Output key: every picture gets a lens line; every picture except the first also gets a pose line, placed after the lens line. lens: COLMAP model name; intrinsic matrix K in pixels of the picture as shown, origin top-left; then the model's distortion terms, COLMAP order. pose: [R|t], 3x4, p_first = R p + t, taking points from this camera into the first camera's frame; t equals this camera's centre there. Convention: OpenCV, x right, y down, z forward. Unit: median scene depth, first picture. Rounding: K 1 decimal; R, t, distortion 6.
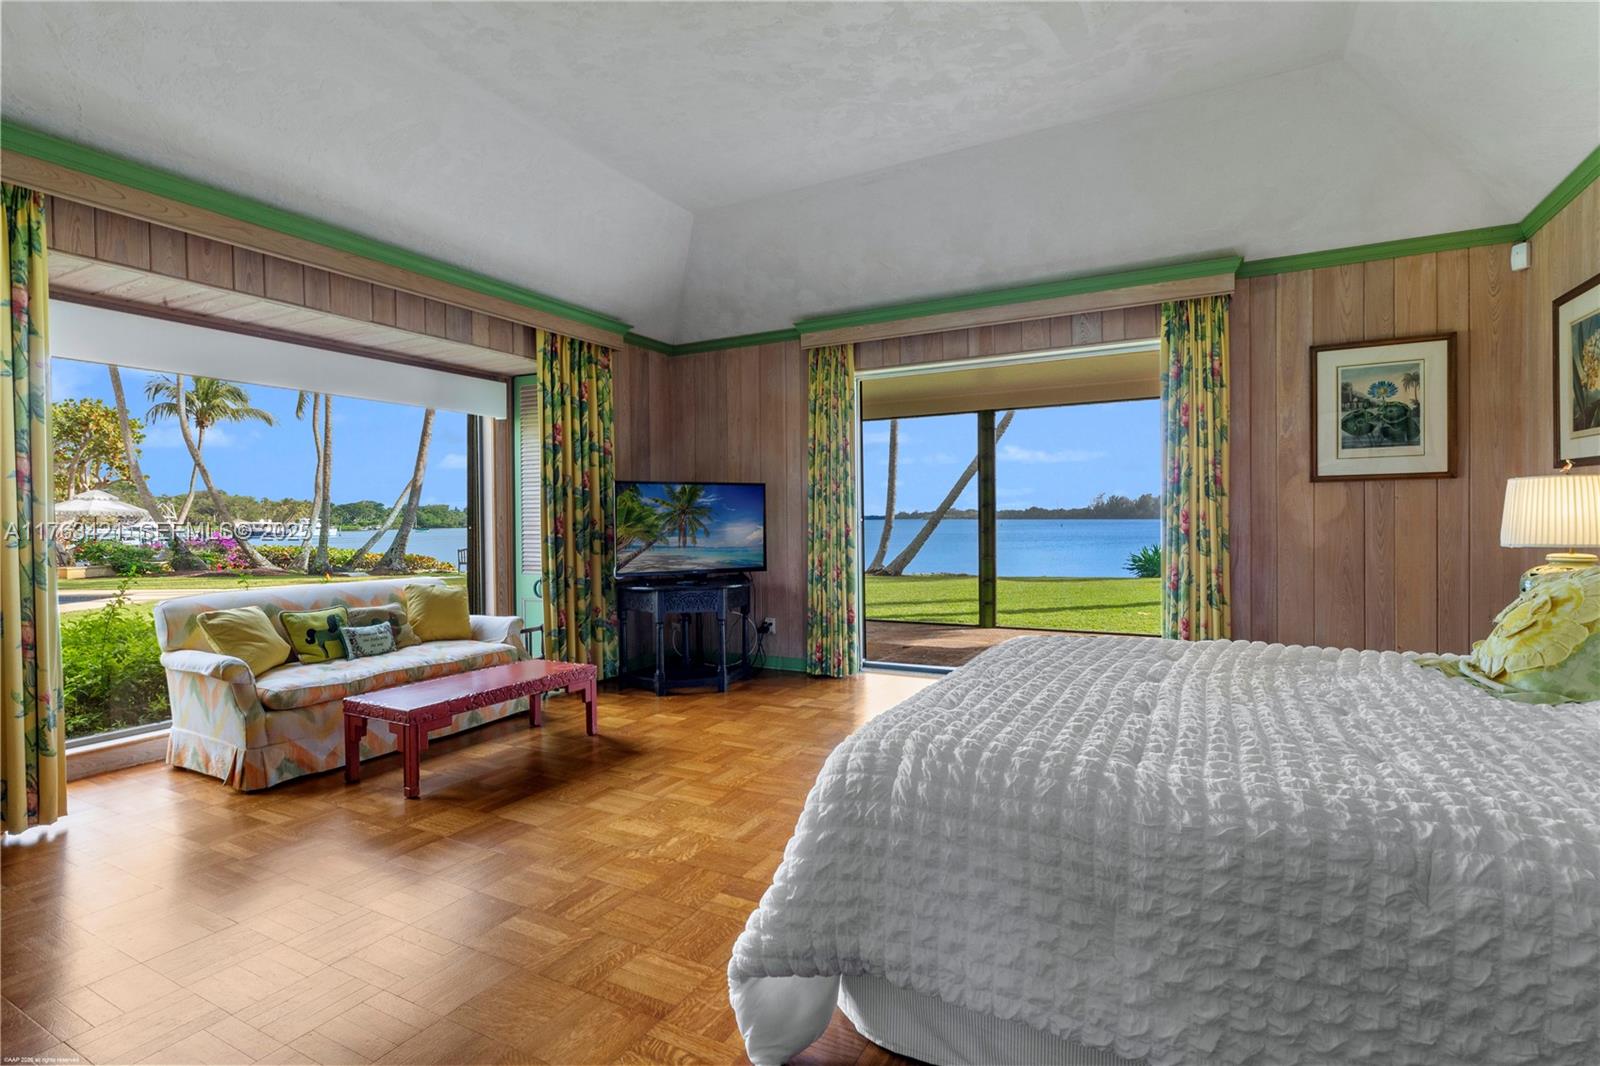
lens RADIAL K [[798.6, 0, 798.0], [0, 798.6, 531.7], [0, 0, 1]] dist [-0.004321, 0.002201]
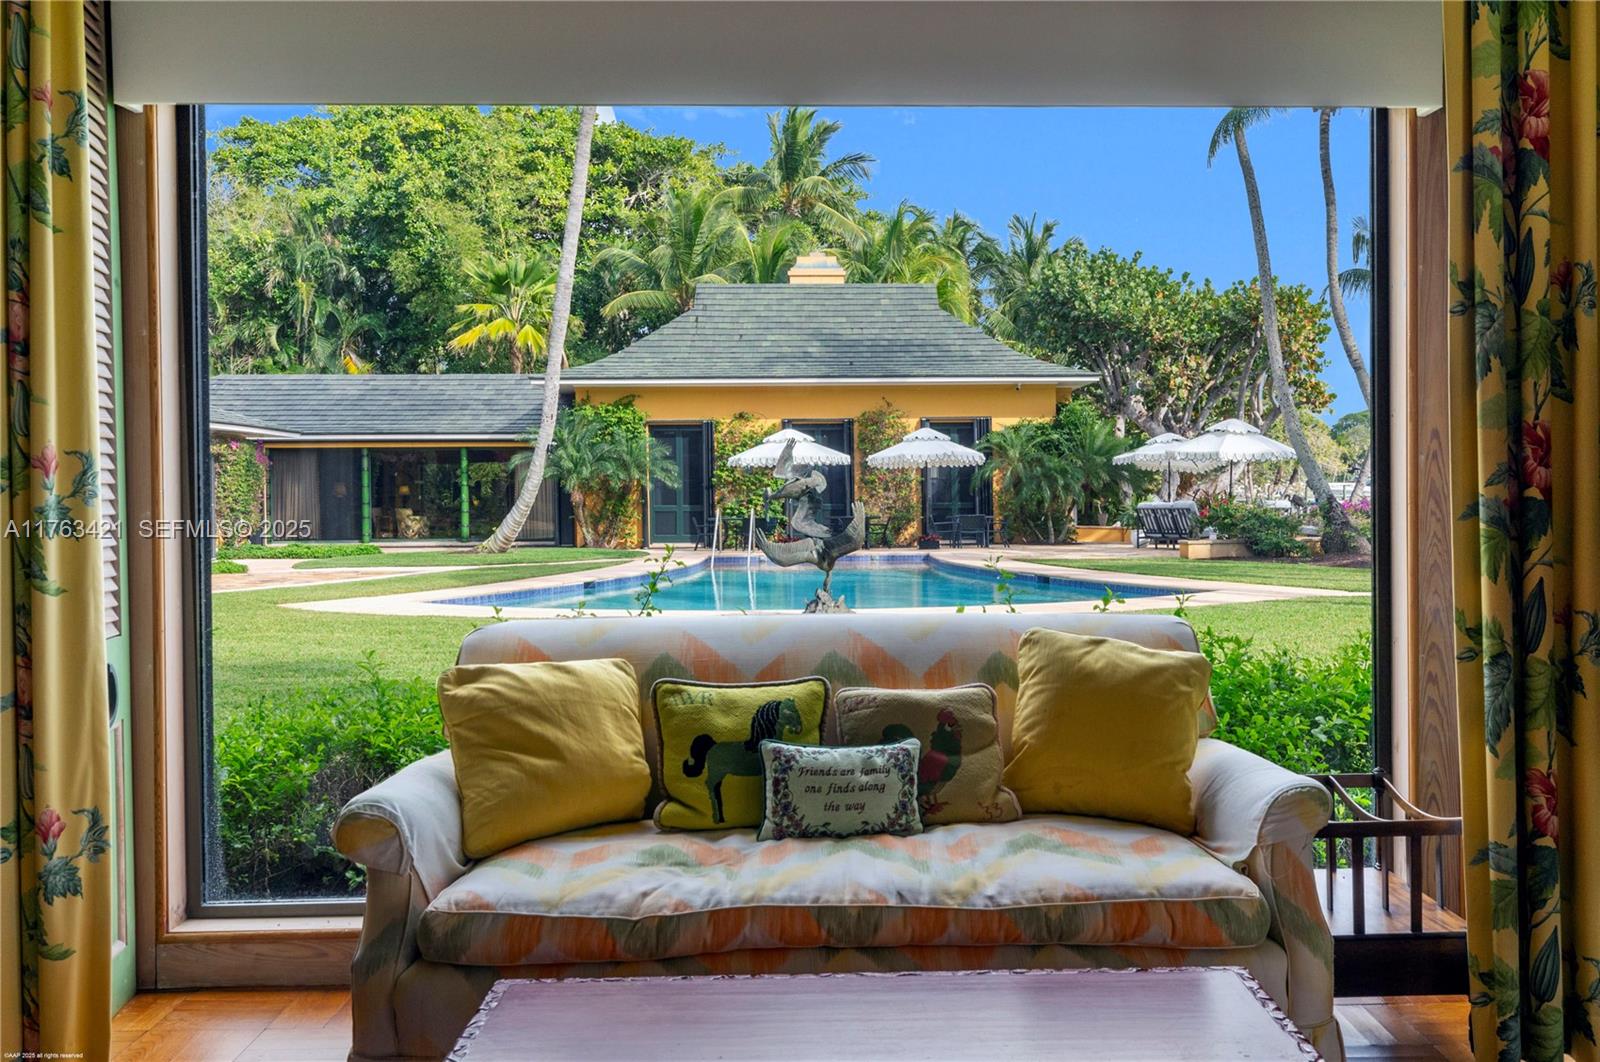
lens RADIAL K [[1574.3, 0, 800.9], [0, 1574.3, 517.6], [0, 0, 1]] dist [-0.004146, 0.000000]
pose [[0.515939, 0.025768, -0.856238, 0.028740], [-0.011649, 0.999666, 0.023066, 0.004199], [0.856546, -0.001927, 0.516066, 0.616753]]
